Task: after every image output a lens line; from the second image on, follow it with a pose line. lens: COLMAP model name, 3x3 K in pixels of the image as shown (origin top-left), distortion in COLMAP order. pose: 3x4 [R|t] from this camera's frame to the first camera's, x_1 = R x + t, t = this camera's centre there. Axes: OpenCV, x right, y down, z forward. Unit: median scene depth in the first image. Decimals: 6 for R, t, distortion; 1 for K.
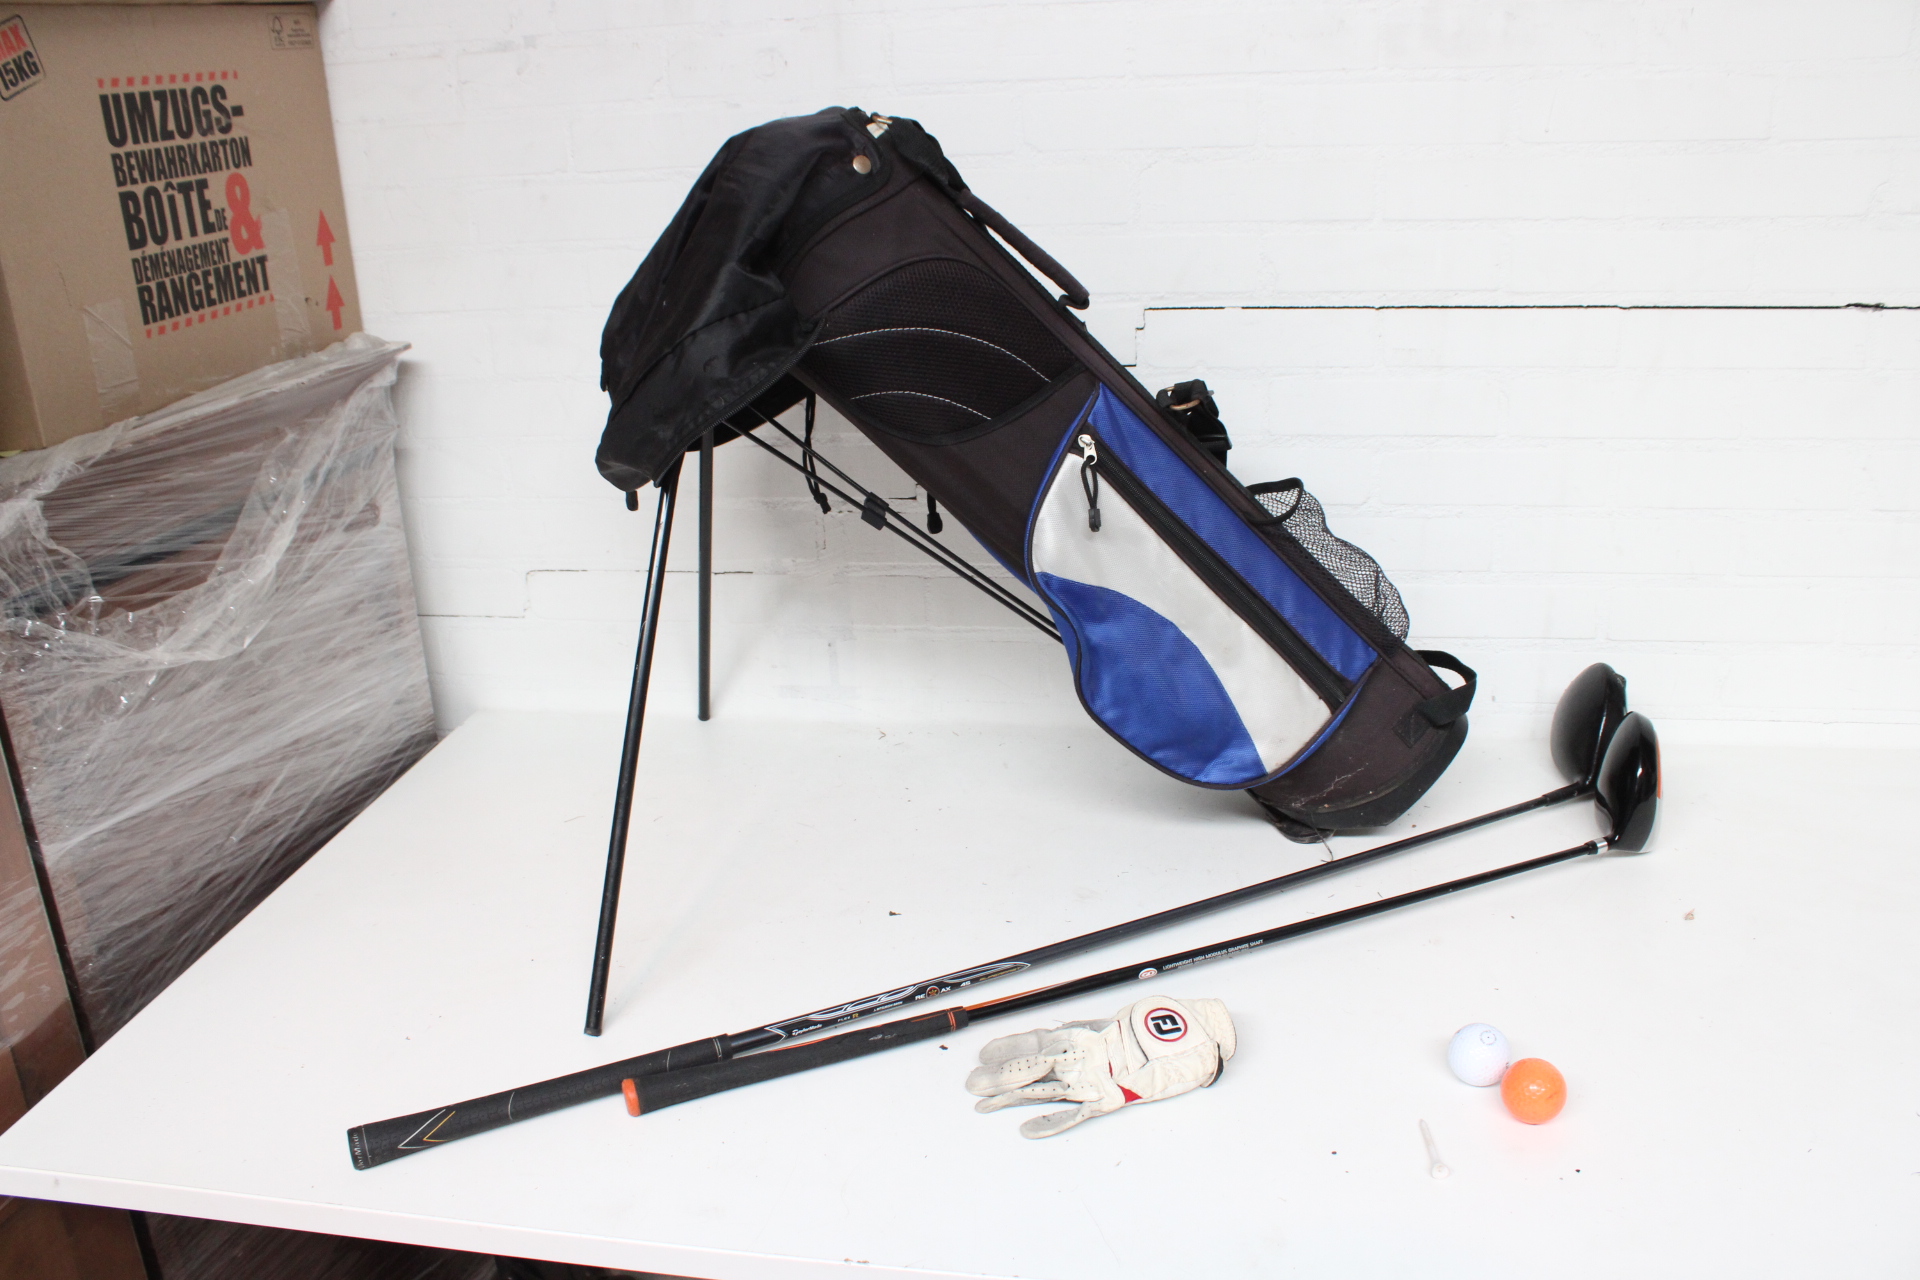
lens RADIAL K [[1510.2, 0, 958.0], [0, 1510.2, 666.8], [0, 0, 1]] dist [-0.161407, 0.111353]
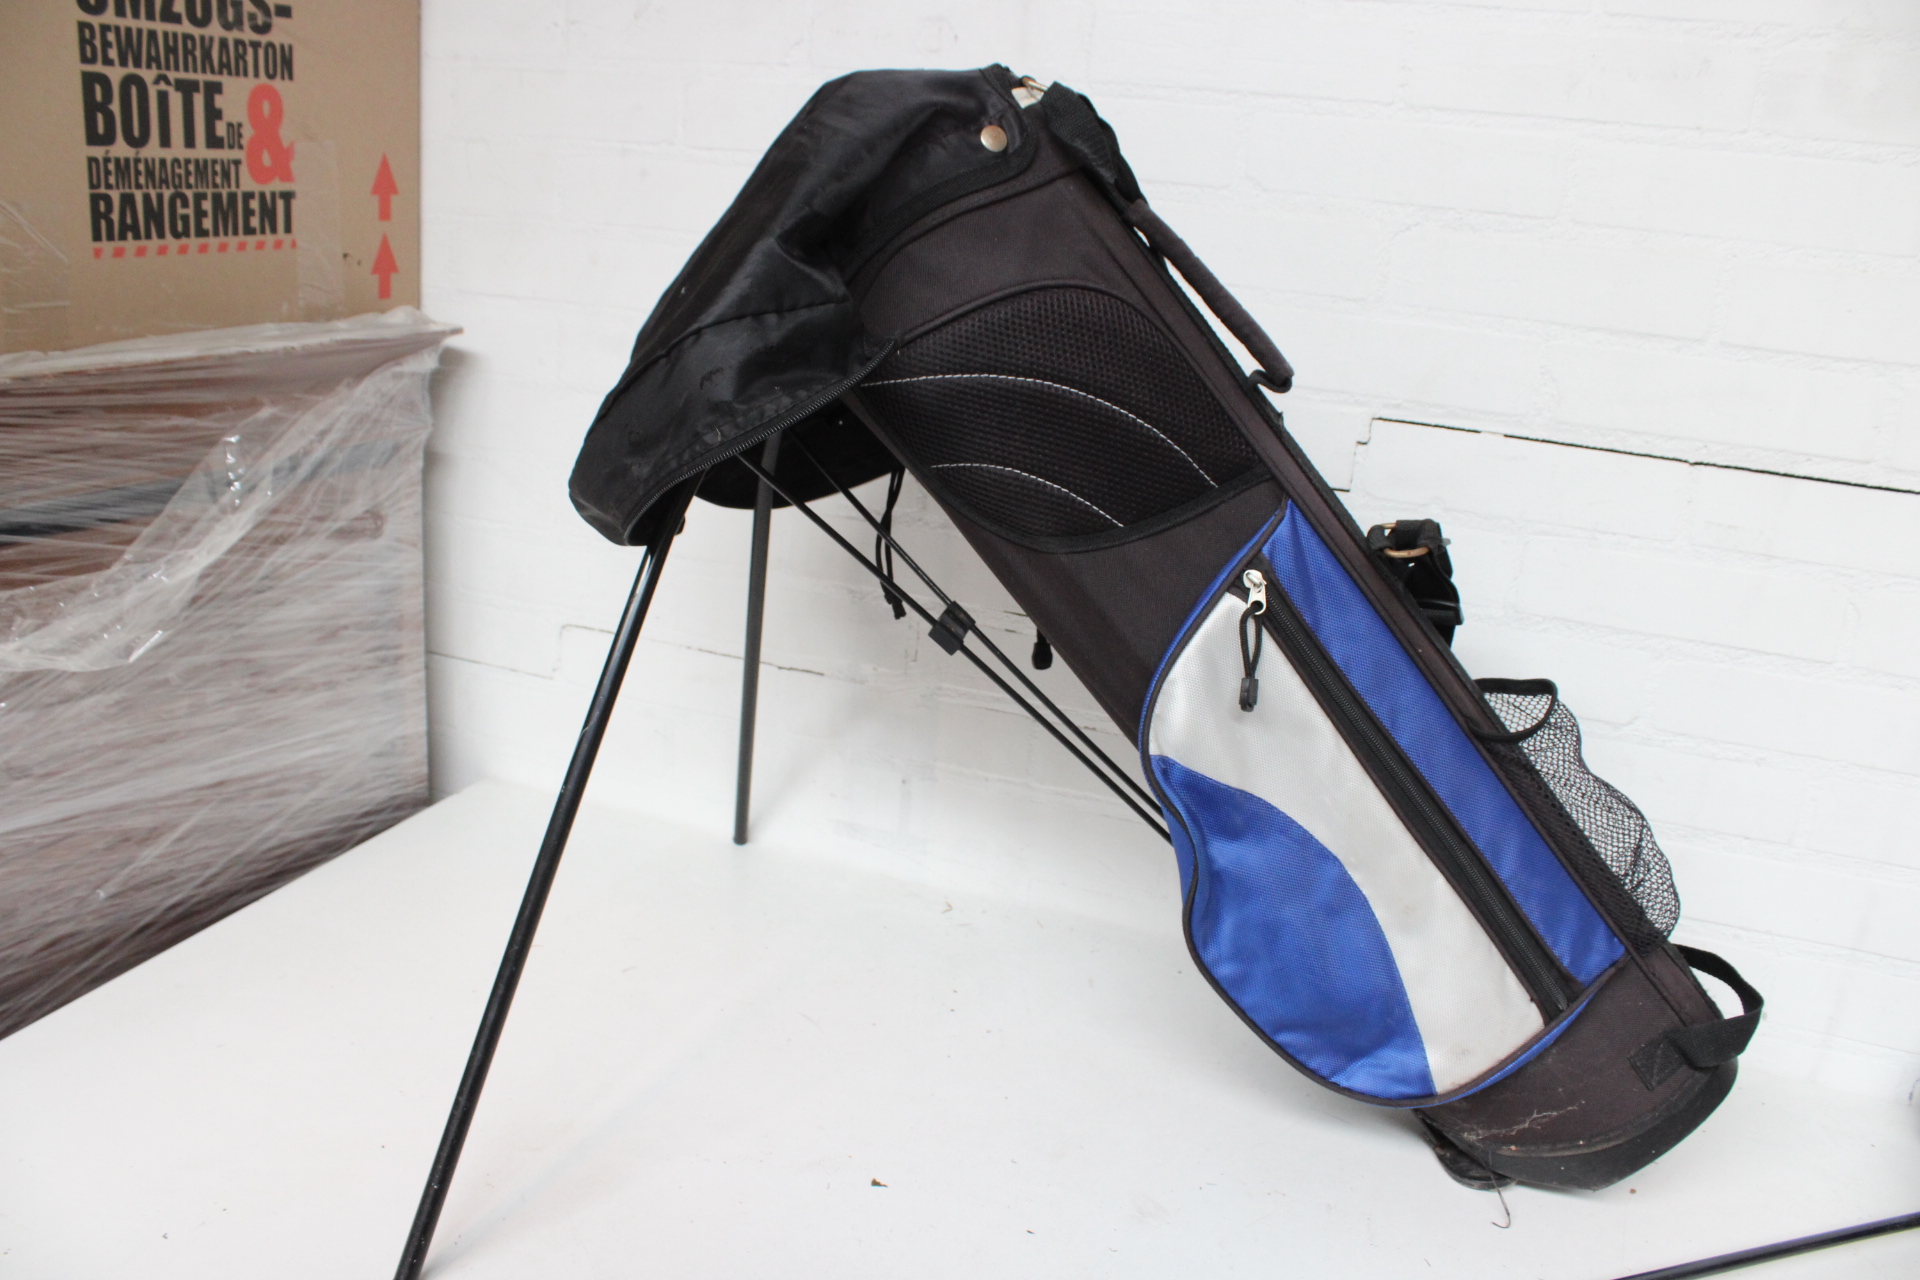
lens RADIAL K [[1510.2, 0, 958.0], [0, 1510.2, 666.8], [0, 0, 1]] dist [-0.161407, 0.111353]
pose [[0.977465, 0.167805, -0.128079, 0.043585], [-0.175982, 0.982835, -0.055364, -0.045170], [0.116591, 0.076656, 0.990217, 0.282830]]
